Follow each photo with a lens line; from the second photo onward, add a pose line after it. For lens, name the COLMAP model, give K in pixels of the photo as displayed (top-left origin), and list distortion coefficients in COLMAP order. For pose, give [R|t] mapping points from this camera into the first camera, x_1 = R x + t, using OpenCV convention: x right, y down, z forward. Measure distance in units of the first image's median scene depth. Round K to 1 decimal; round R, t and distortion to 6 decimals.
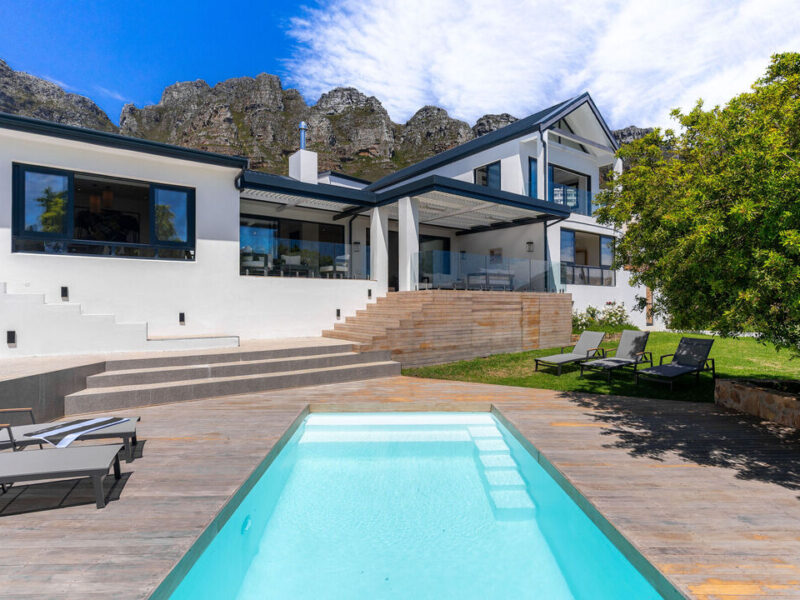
lens RADIAL K [[437.6, 0, 397.4], [0, 437.6, 302.1], [0, 0, 1]] dist [-0.000694, 0.001770]
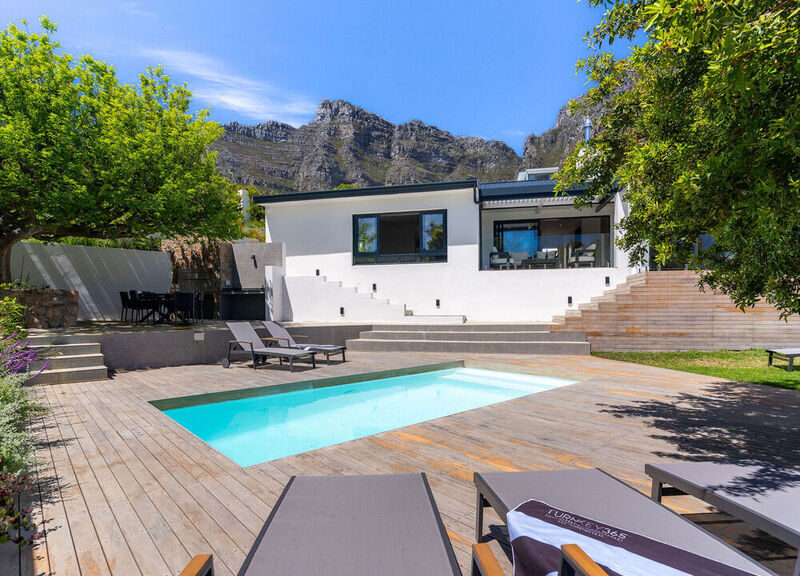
lens RADIAL K [[423.7, 0, 394.8], [0, 423.7, 312.8], [0, 0, 1]] dist [0.003747, 0.000306]
pose [[0.653714, 0.005213, -0.756724, 0.444868], [0.004942, 0.999926, 0.011158, 0.051017], [0.756726, -0.011034, 0.653639, -0.000418]]
